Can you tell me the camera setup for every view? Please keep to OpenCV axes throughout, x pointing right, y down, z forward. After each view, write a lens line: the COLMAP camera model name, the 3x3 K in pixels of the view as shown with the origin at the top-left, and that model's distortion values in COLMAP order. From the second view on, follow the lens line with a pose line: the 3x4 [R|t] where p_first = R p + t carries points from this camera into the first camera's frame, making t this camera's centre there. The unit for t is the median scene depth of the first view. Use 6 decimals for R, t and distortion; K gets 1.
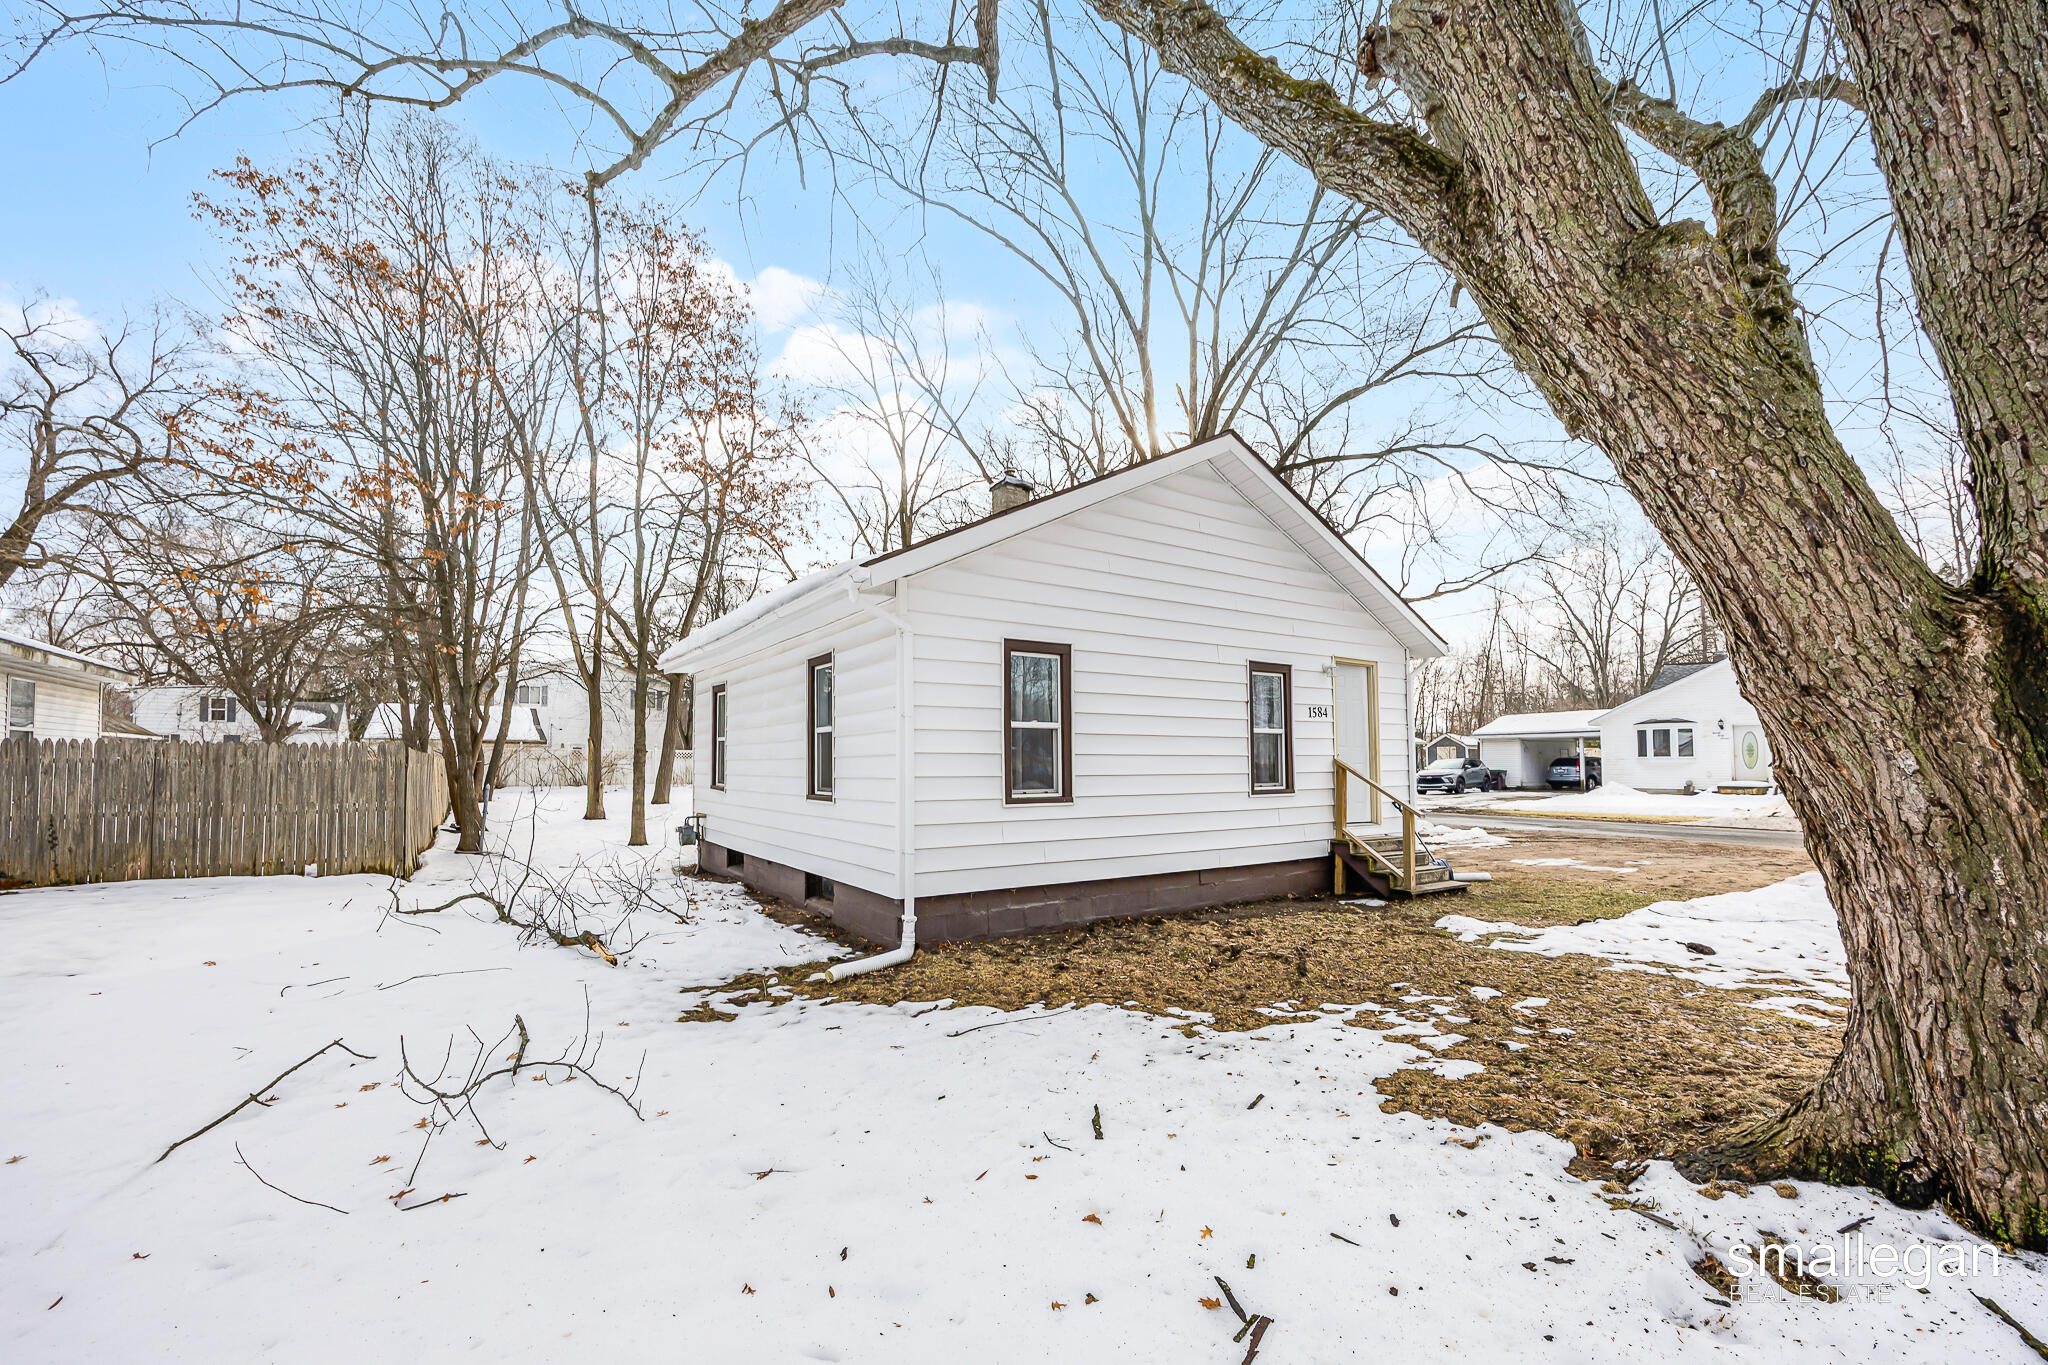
lens RADIAL K [[830.6, 0, 1018.8], [0, 830.6, 727.9], [0, 0, 1]] dist [-0.000390, -0.000083]
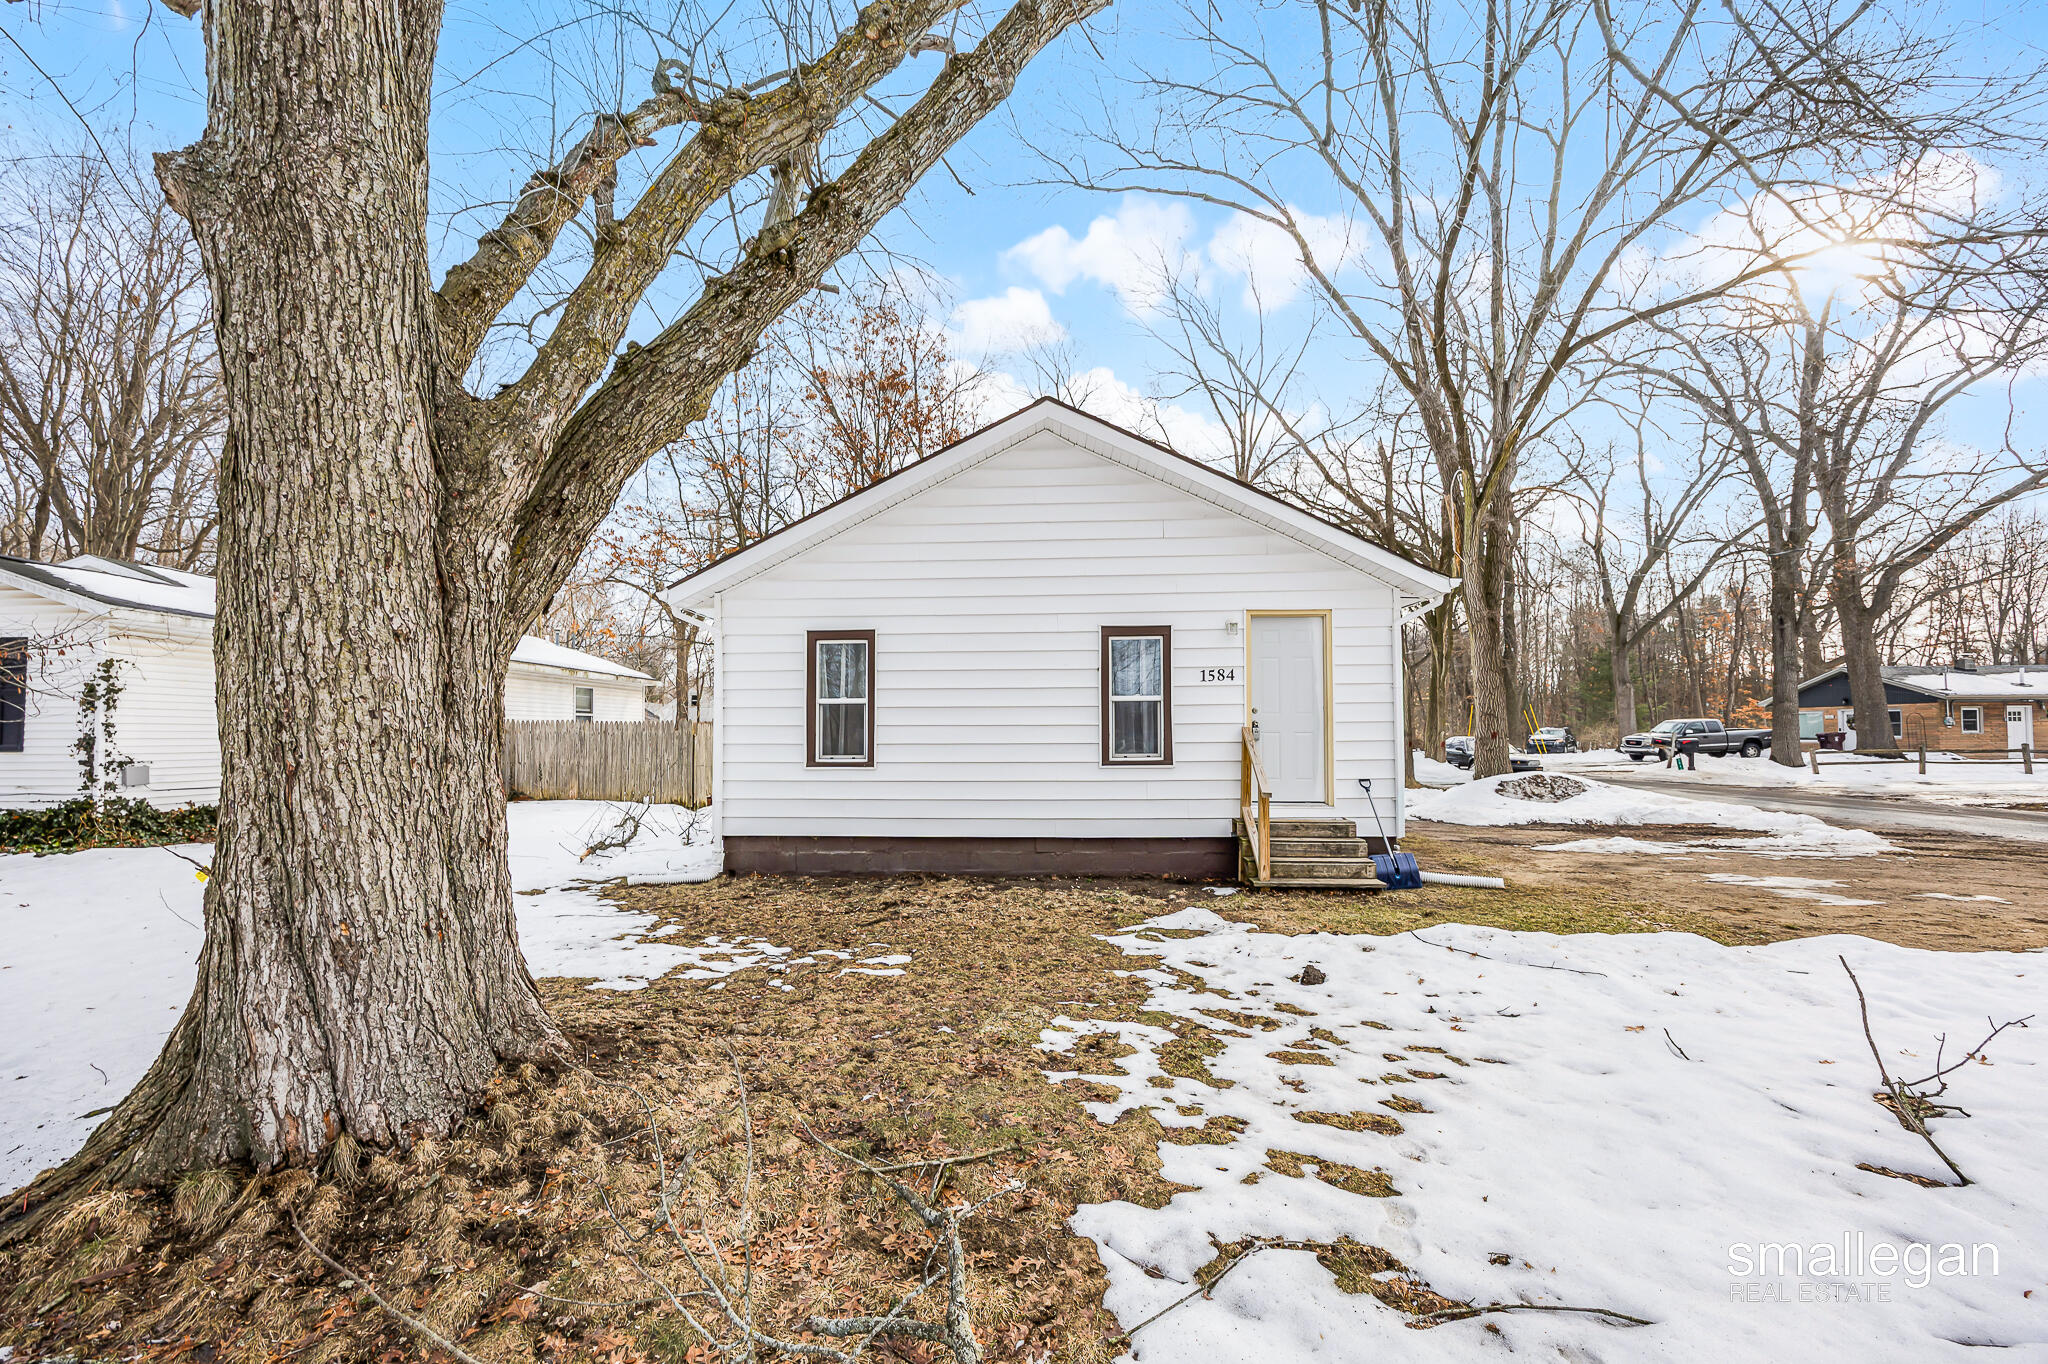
lens RADIAL K [[829.2, 0, 1026.0], [0, 829.2, 707.6], [0, 0, 1]] dist [-0.001092, -0.000449]
pose [[0.798134, -0.019830, -0.602154, 0.732379], [0.027483, 0.999616, 0.003509, 0.007263], [0.601853, -0.019350, 0.798372, 0.168273]]
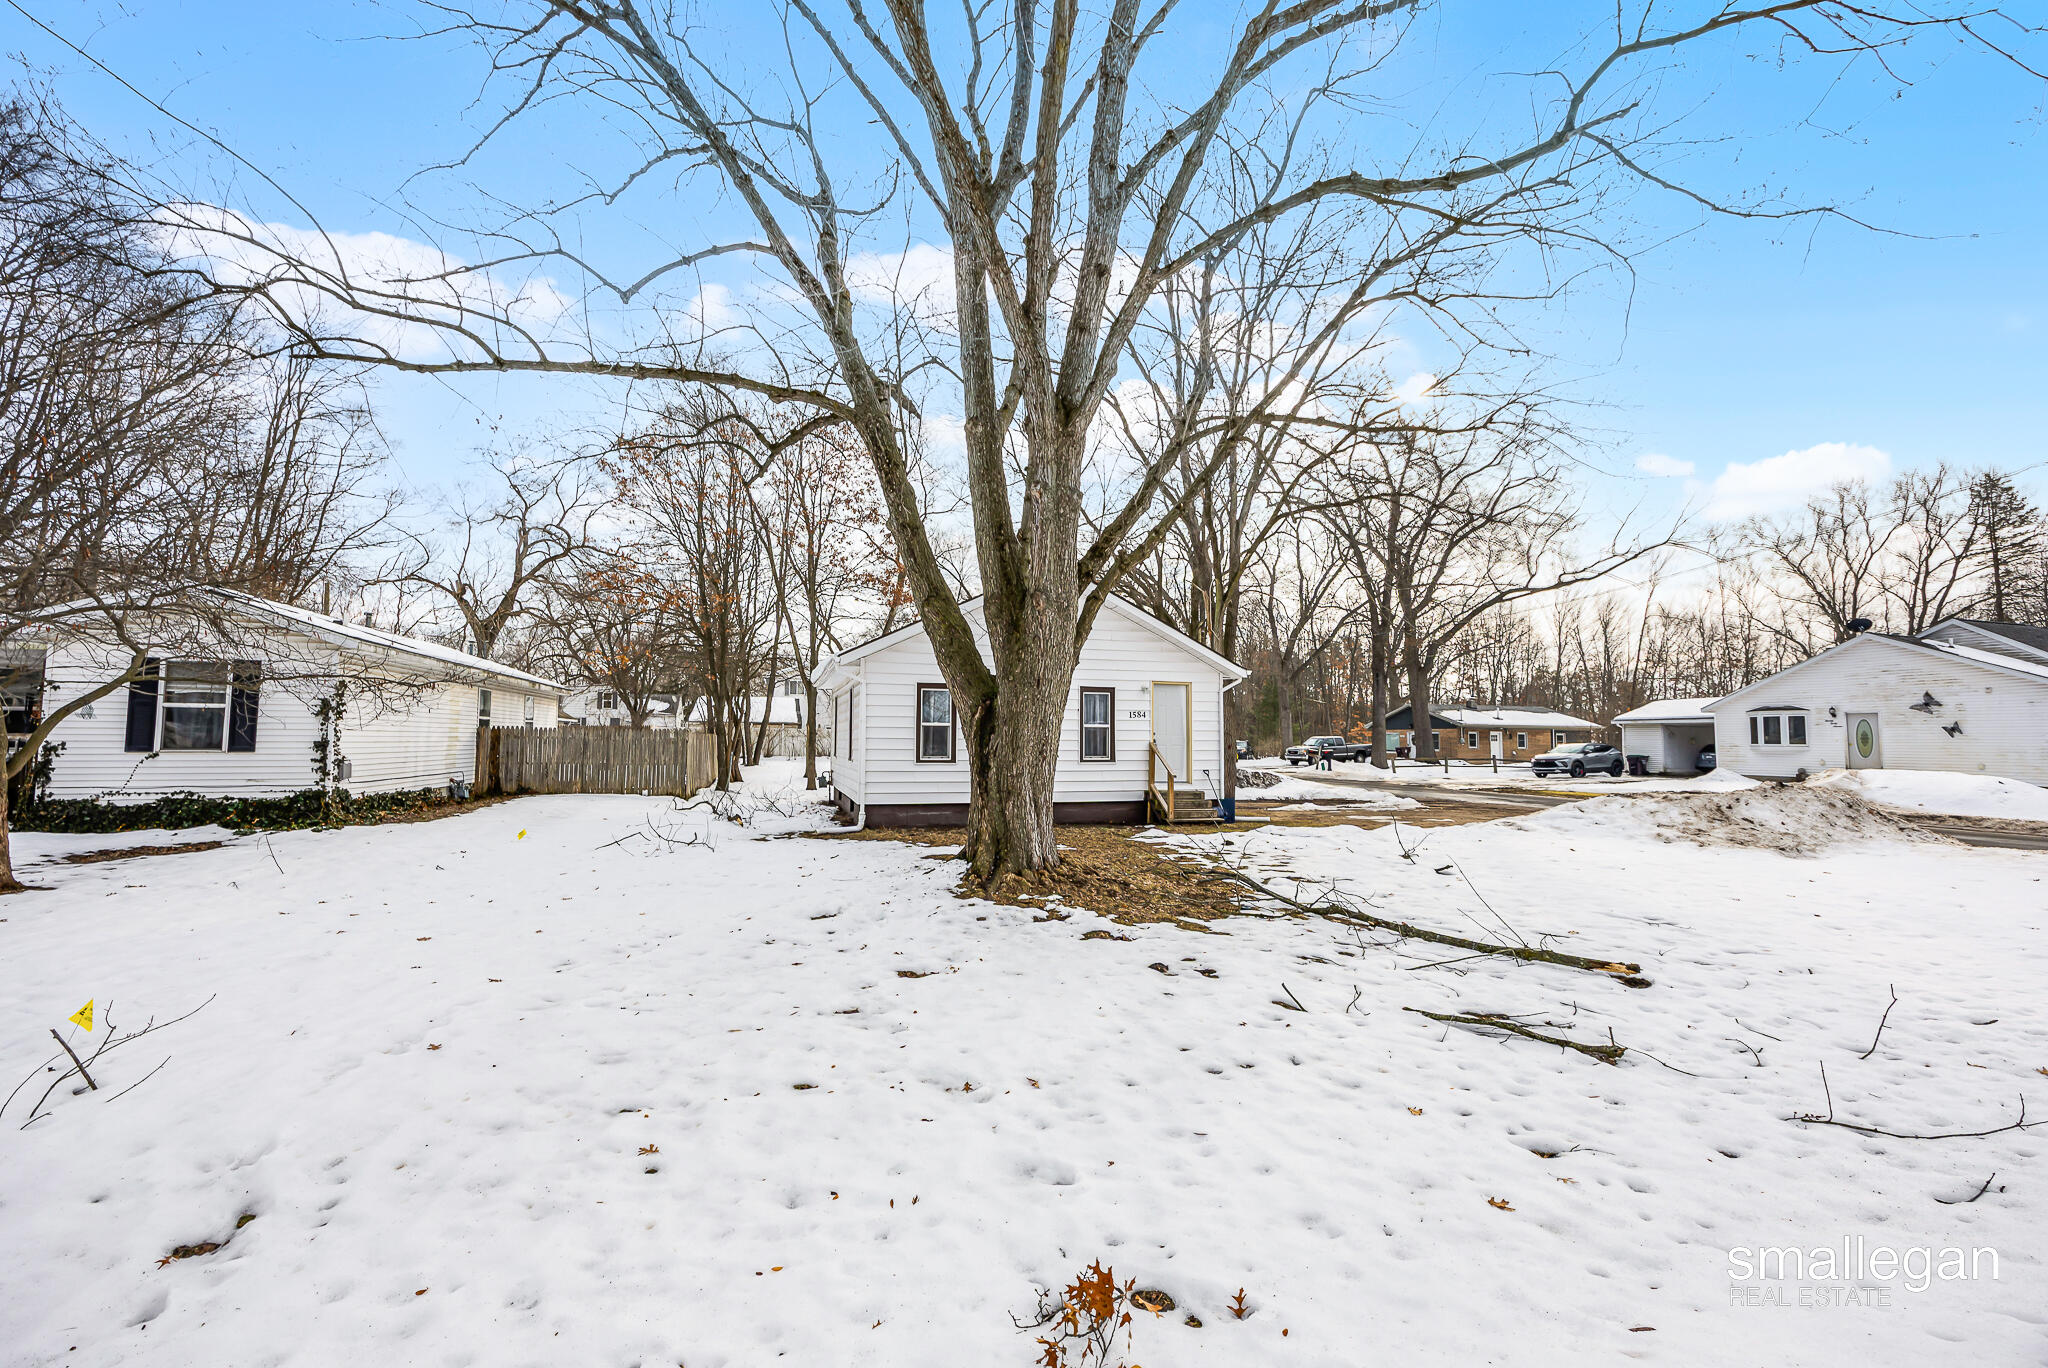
lens RADIAL K [[834.9, 0, 1024.0], [0, 834.9, 684.0], [0, 0, 1]] dist [0.012874, 0.000046]
pose [[0.953833, -0.010754, -0.300144, 0.650864], [0.002780, 0.999632, -0.026984, -0.035990], [0.300324, 0.024904, 0.953512, -0.682225]]
